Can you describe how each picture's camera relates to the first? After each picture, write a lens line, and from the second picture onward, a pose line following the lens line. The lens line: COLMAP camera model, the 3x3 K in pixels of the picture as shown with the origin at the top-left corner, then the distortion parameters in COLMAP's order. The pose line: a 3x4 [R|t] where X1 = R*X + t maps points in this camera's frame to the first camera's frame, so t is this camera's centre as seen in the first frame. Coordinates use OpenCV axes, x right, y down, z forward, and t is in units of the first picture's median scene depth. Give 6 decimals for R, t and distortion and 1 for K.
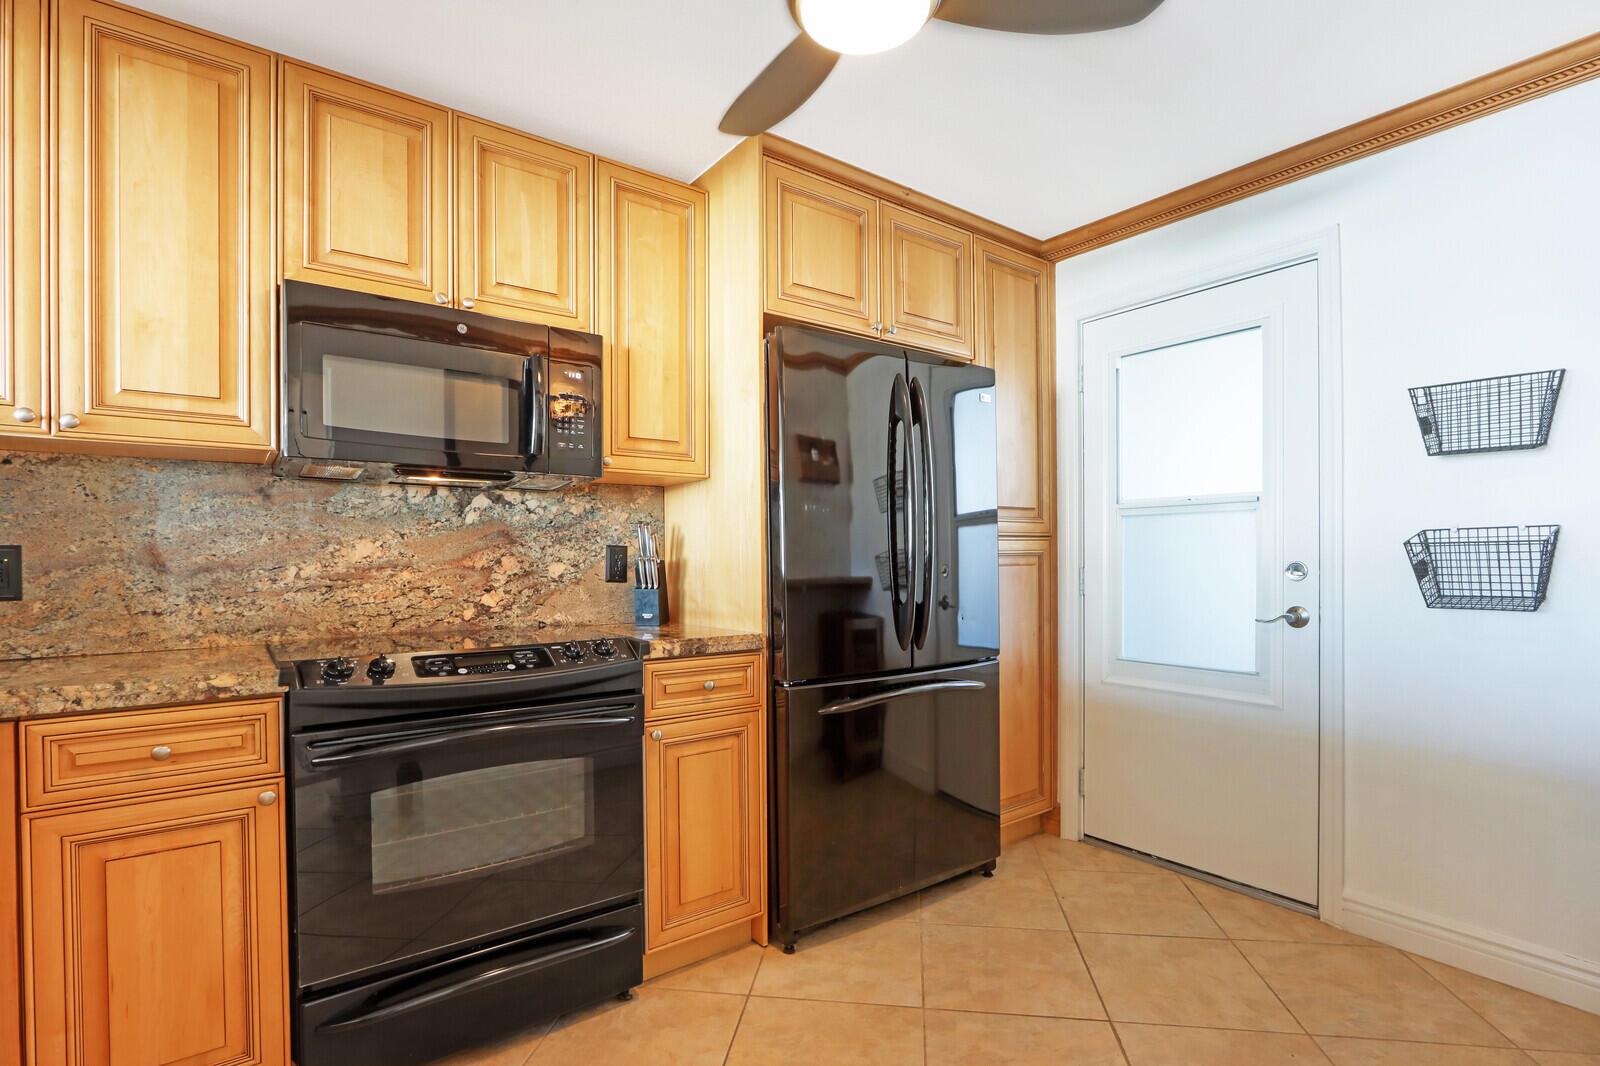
lens RADIAL K [[766.3, 0, 784.6], [0, 766.3, 557.5], [0, 0, 1]] dist [-0.012272, -0.000493]
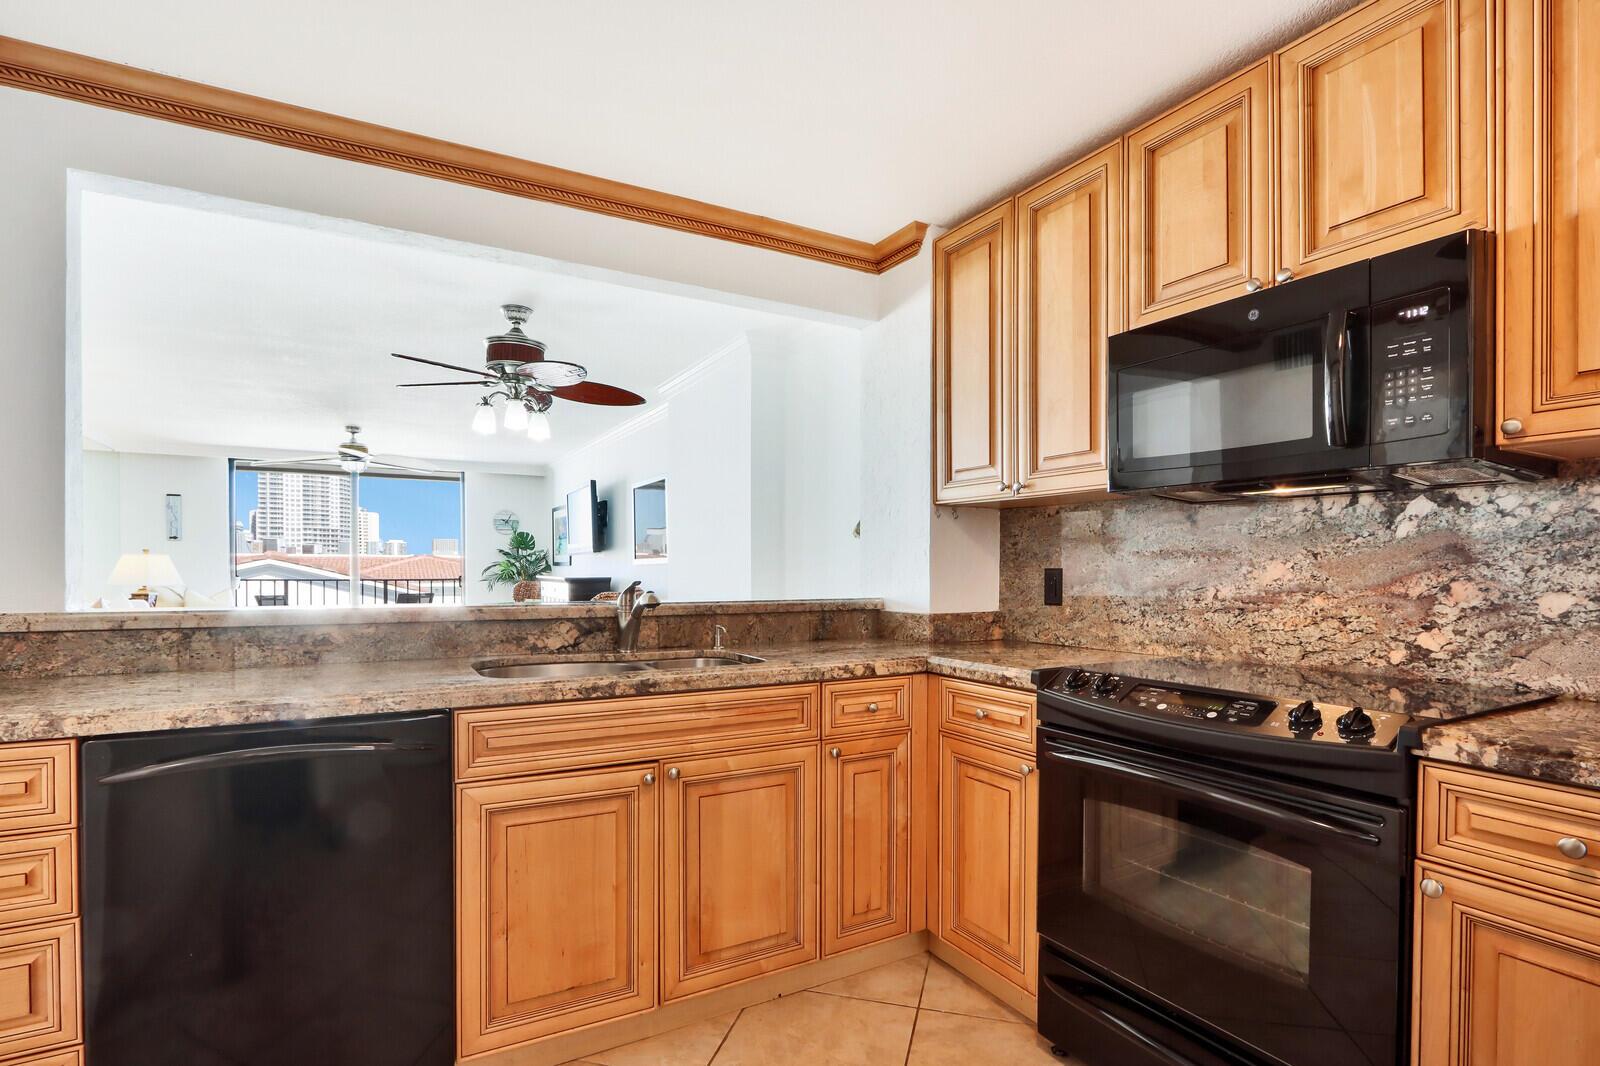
lens RADIAL K [[766.3, 0, 784.0], [0, 766.3, 573.5], [0, 0, 1]] dist [-0.012272, -0.000493]
pose [[-0.120841, 0.010106, -0.992620, 0.421662], [-0.000013, 0.999948, 0.010183, -0.016793], [0.992672, 0.001243, -0.120835, 0.501604]]
